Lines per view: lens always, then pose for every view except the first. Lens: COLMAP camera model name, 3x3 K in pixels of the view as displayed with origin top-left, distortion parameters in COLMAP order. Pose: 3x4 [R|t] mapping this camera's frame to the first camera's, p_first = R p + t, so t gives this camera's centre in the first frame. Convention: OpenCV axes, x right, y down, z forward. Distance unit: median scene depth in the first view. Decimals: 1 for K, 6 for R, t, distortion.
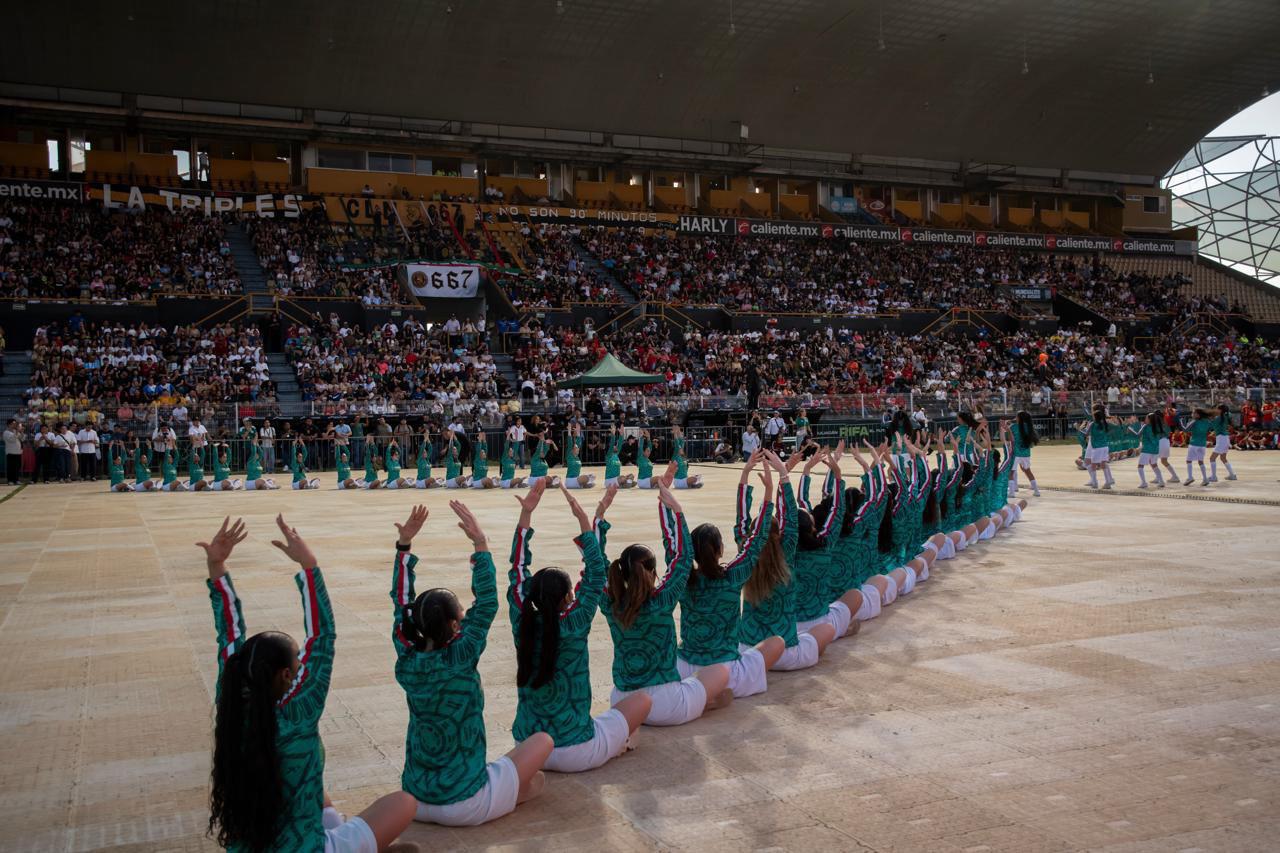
lens RADIAL K [[1226.8, 0, 629.7], [0, 1226.8, 432.5], [0, 0, 1]] dist [0.036425, 0.000000]
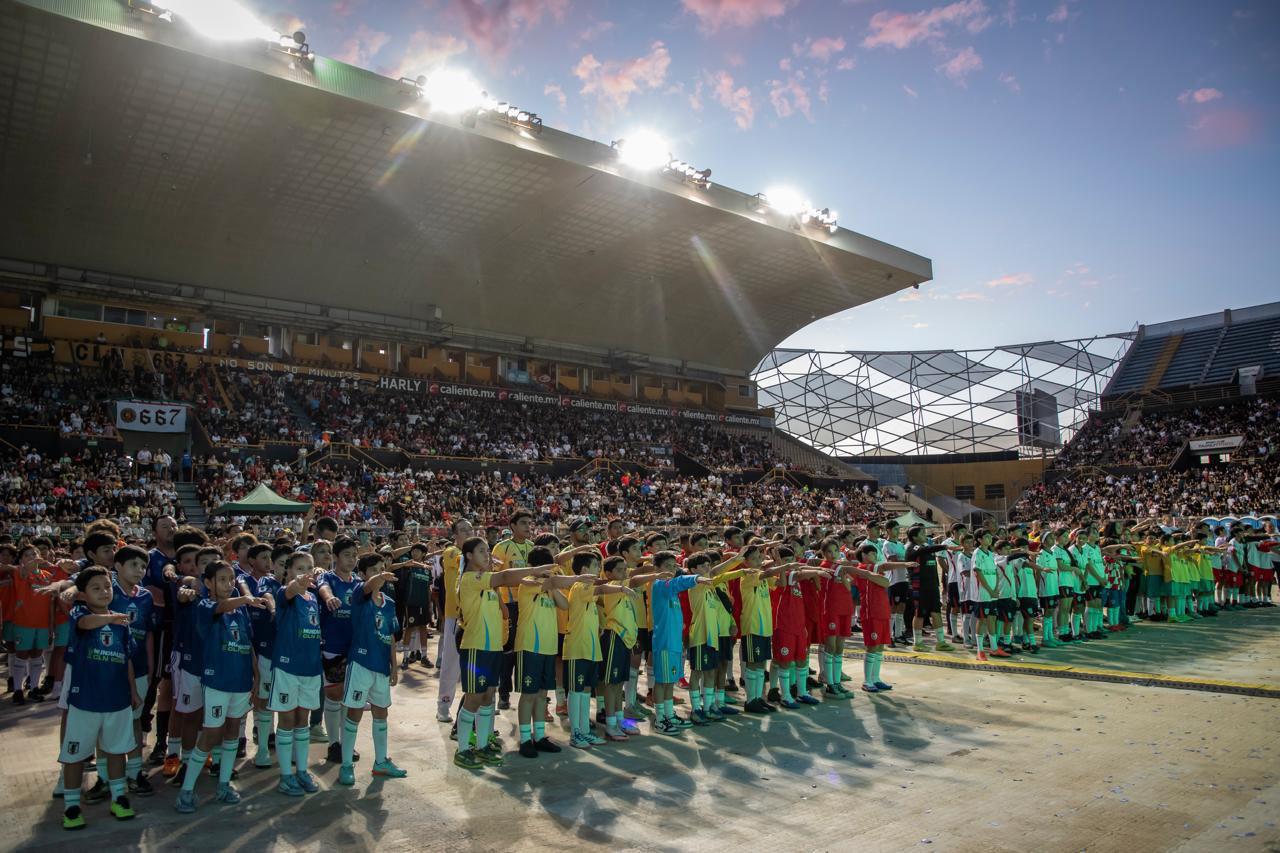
lens RADIAL K [[909.0, 0, 639.5], [0, 909.0, 426.6], [0, 0, 1]] dist [-0.127483, 0.071697]
pose [[0.961462, 0.041078, 0.271853, 0.049810], [-0.002227, 0.989907, -0.141704, -0.002307], [-0.274930, 0.135638, 0.951849, 0.100943]]
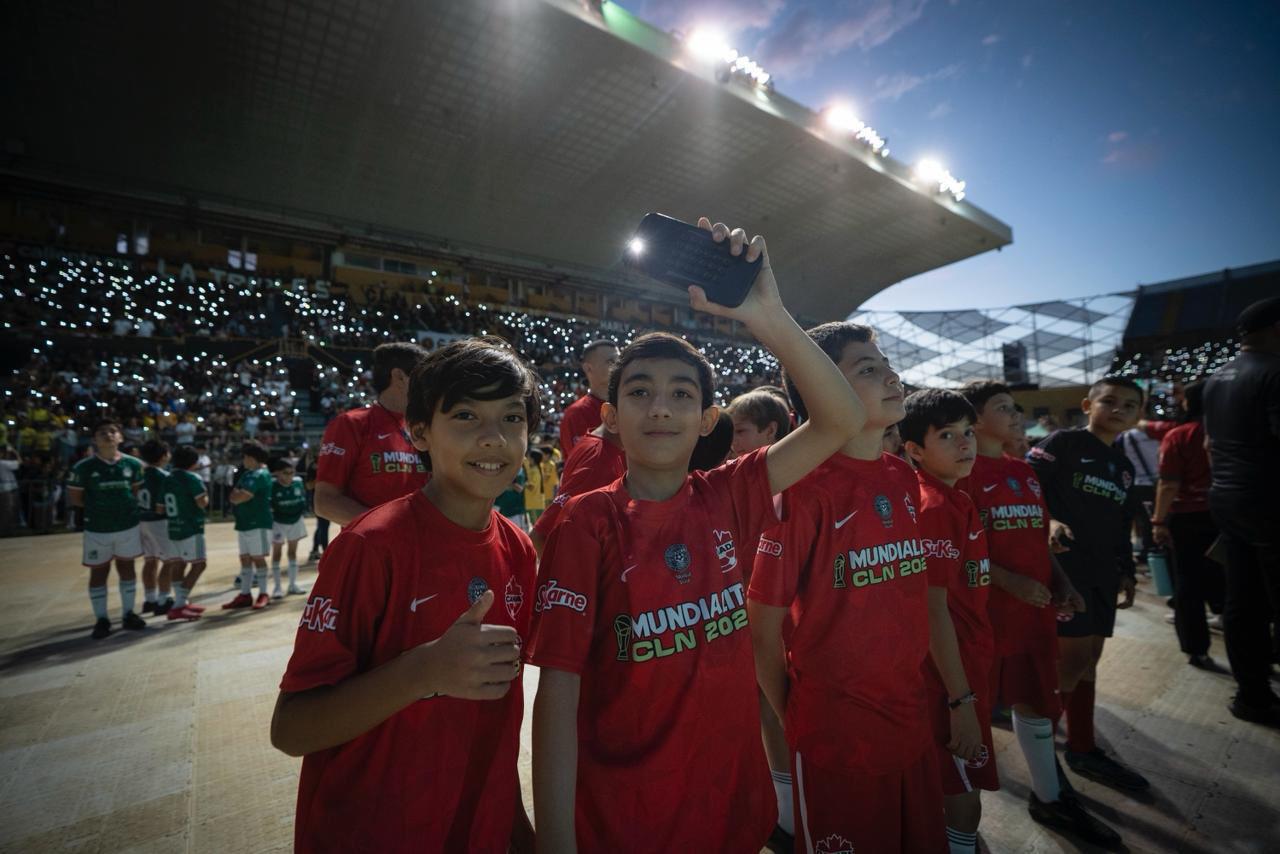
lens RADIAL K [[591.4, 0, 630.2], [0, 591.4, 426.2], [0, 0, 1]] dist [-0.042725, 0.001984]
pose [[0.973363, 0.015259, 0.228762, -0.090396], [-0.001425, 0.998166, -0.060514, -0.003525], [-0.229266, 0.058576, 0.971600, 0.315642]]
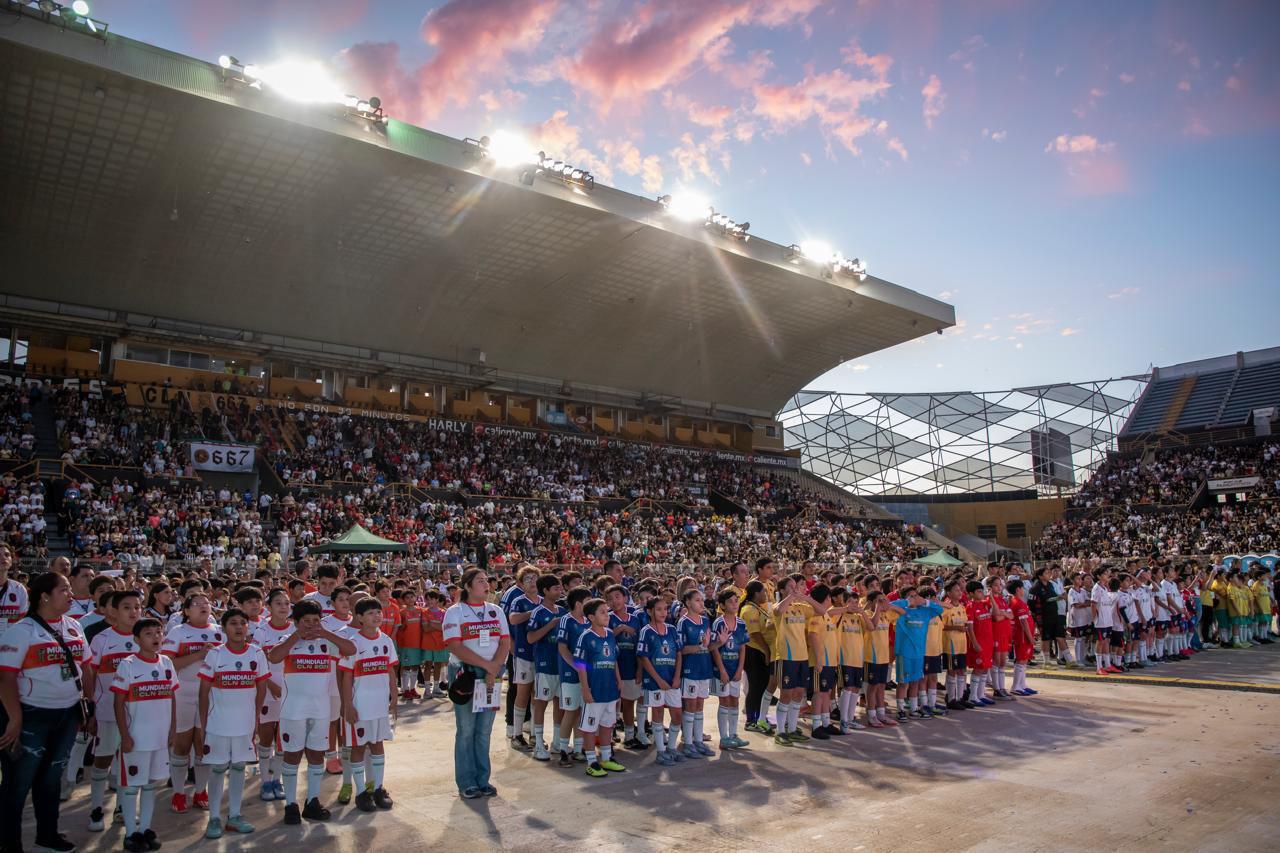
lens RADIAL K [[909.0, 0, 636.4], [0, 909.0, 425.5], [0, 0, 1]] dist [-0.127483, 0.071697]
pose [[0.963559, 0.054743, 0.261833, 0.004394], [-0.006252, 0.983177, -0.182551, -0.001888], [-0.267421, 0.174262, 0.947691, 0.076353]]
